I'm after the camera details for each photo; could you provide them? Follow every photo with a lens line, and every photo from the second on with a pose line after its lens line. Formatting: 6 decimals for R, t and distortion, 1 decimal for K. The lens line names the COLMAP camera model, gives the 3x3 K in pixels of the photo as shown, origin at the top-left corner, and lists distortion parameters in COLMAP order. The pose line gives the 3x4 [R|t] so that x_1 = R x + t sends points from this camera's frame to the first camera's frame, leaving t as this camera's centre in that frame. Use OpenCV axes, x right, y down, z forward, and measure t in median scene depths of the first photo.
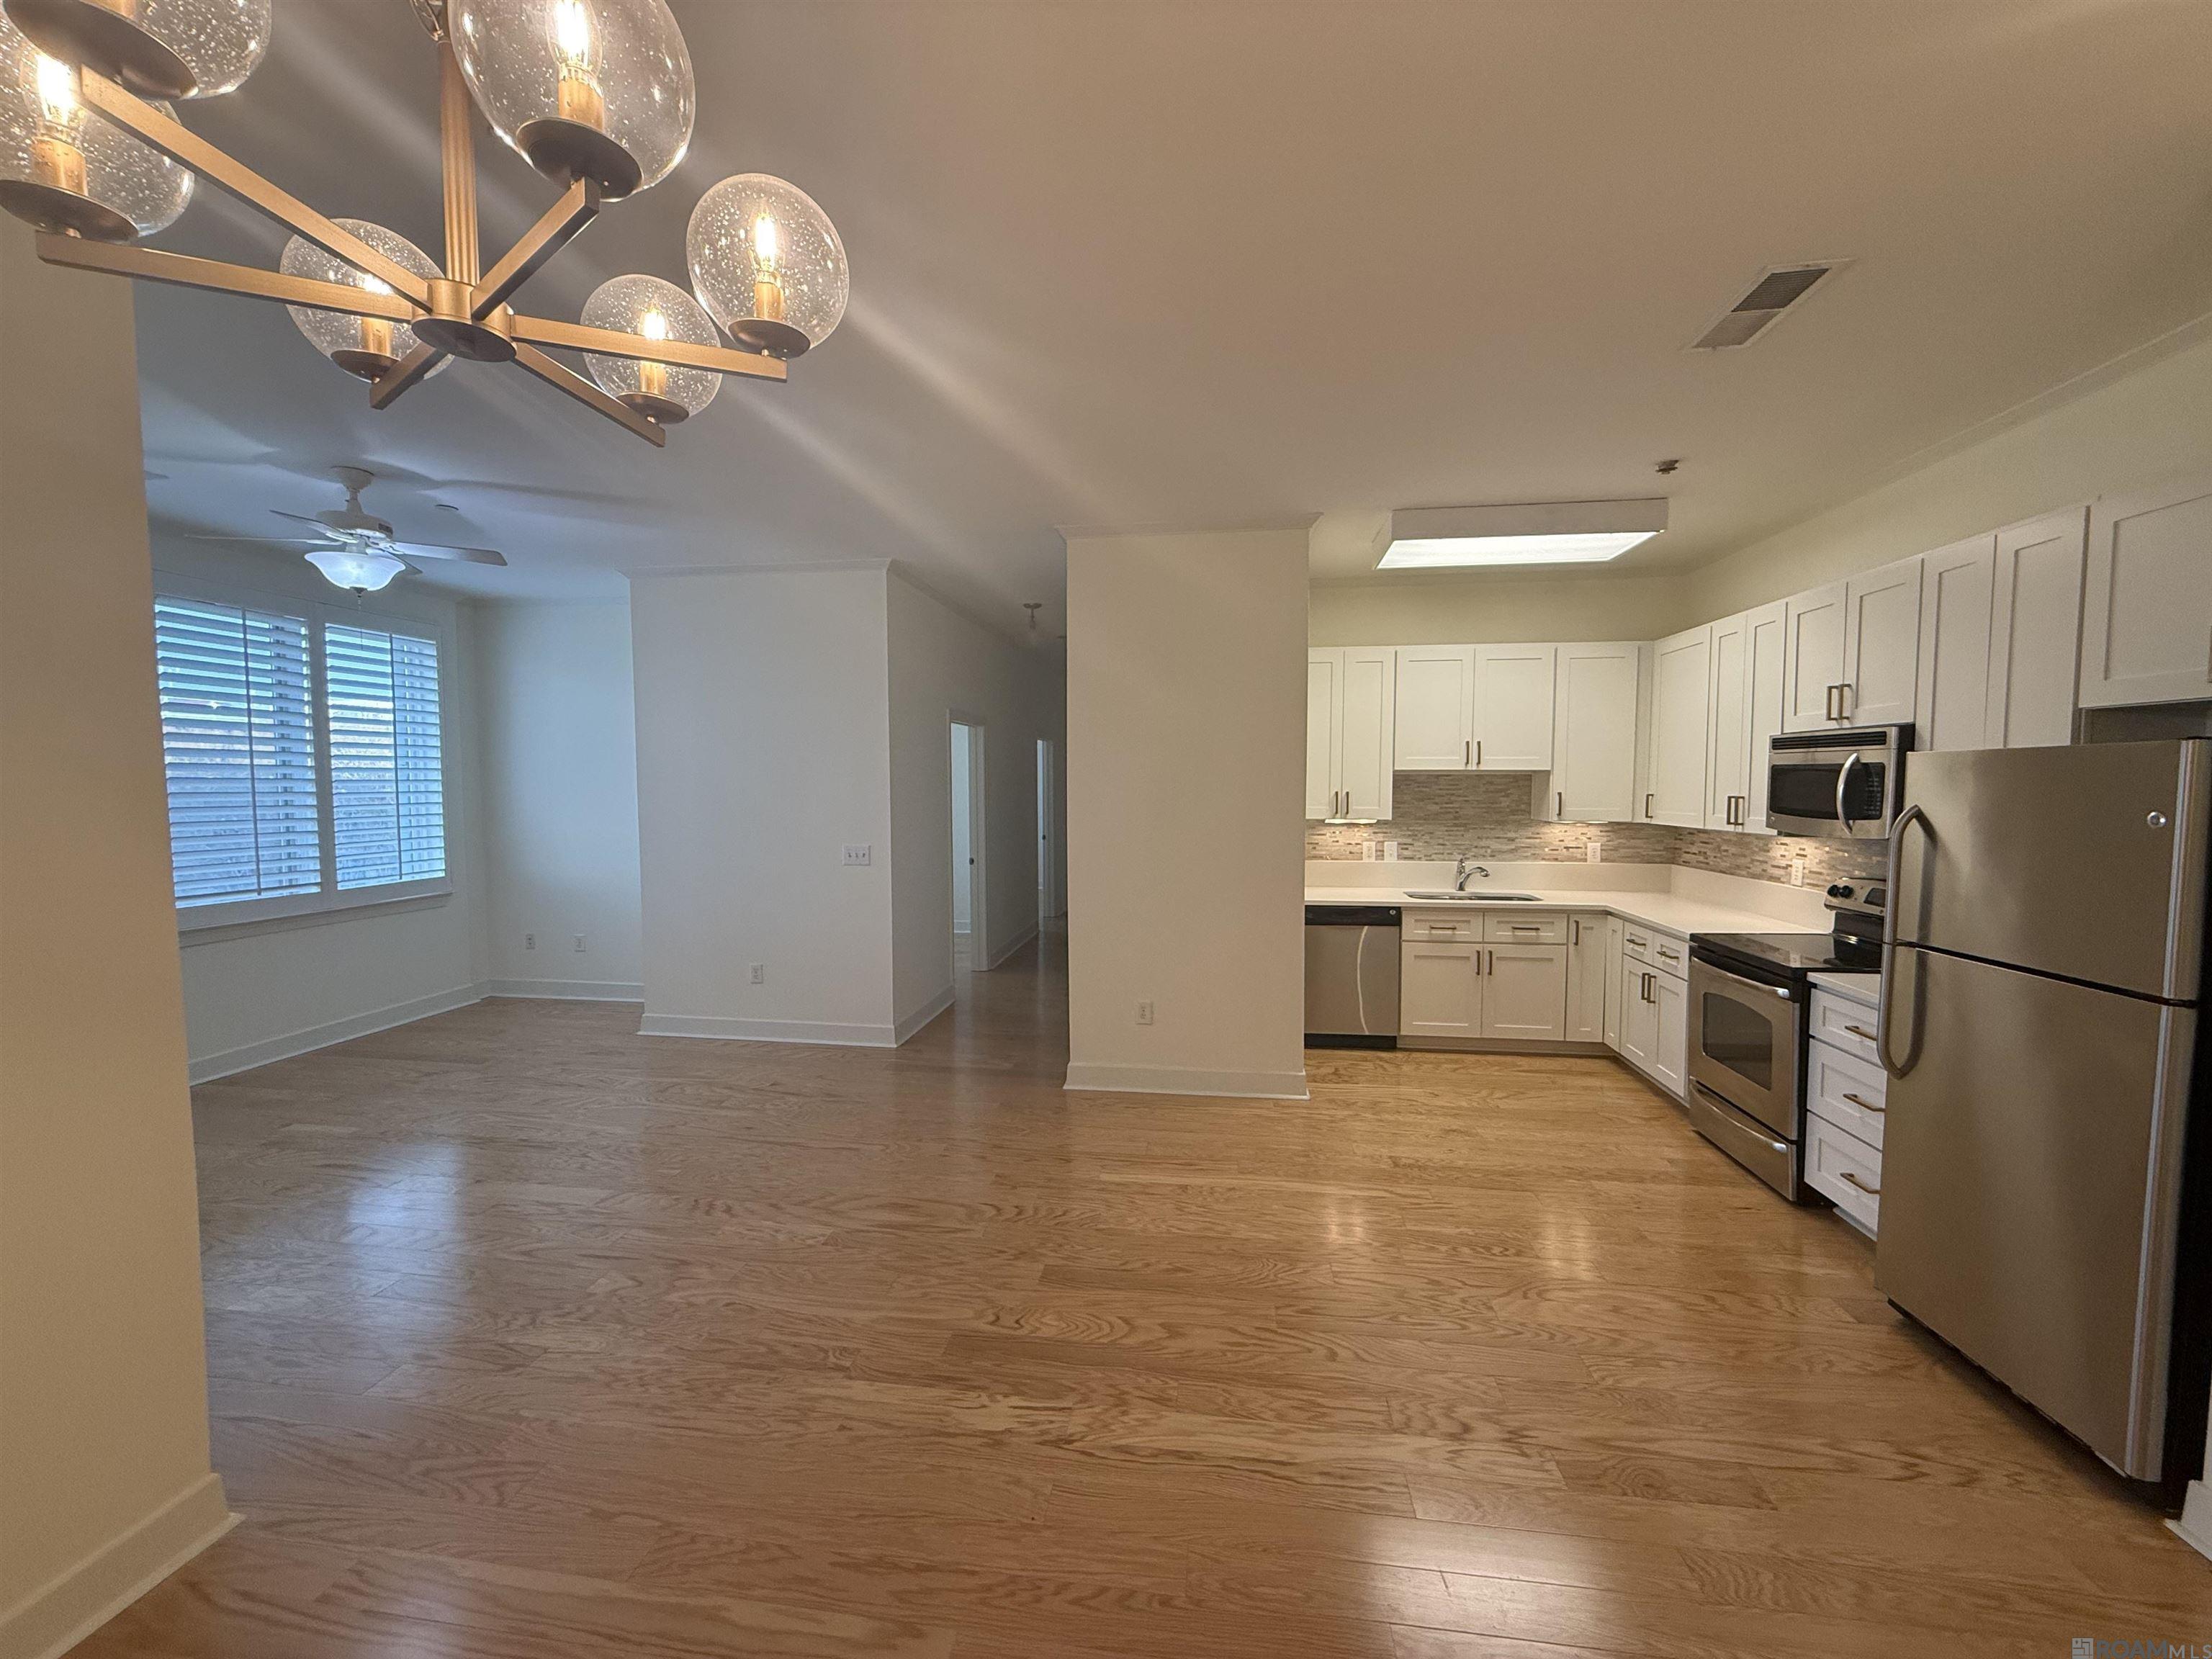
lens RADIAL K [[892.3, 0, 1106.0], [0, 892.3, 829.5], [0, 0, 1]] dist [0.000590, 0.000049]
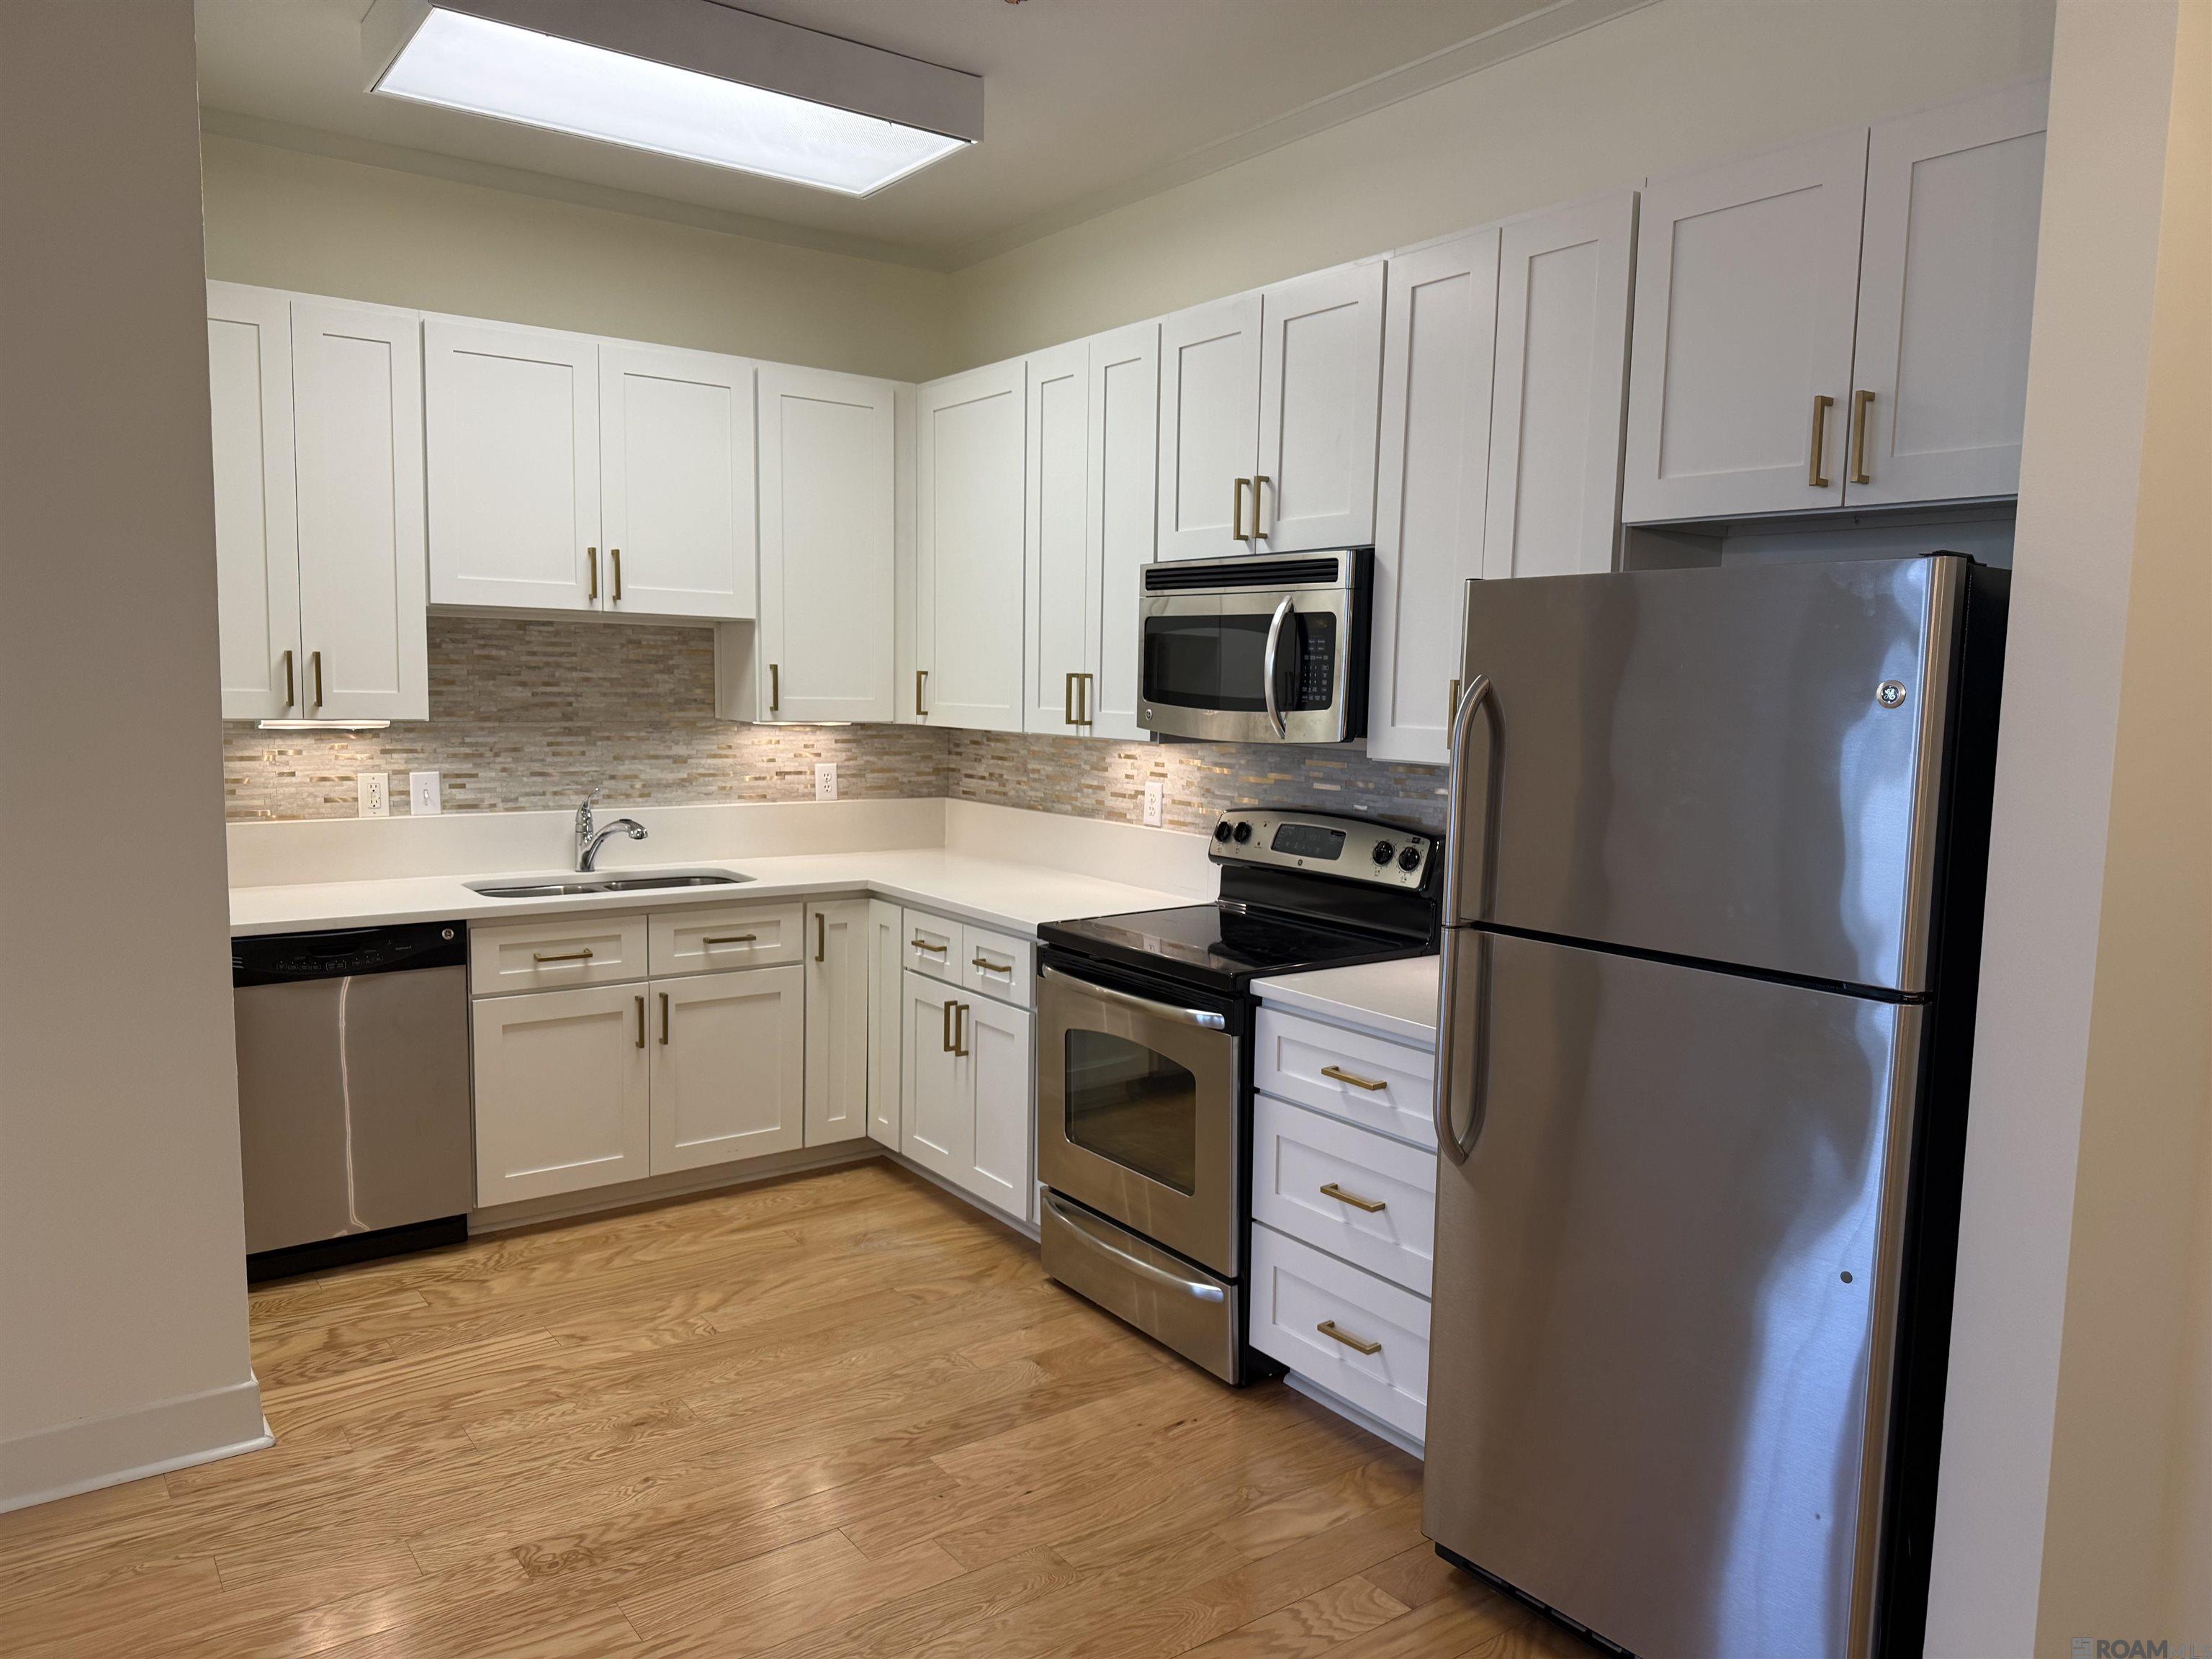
lens RADIAL K [[1557.7, 0, 1104.6], [0, 1557.7, 835.0], [0, 0, 1]] dist [0.139977, -0.238880]
pose [[0.725444, -0.056100, 0.685991, 0.033015], [0.018349, 0.997895, 0.062203, 0.003770], [-0.688036, -0.032538, 0.724947, 0.266674]]
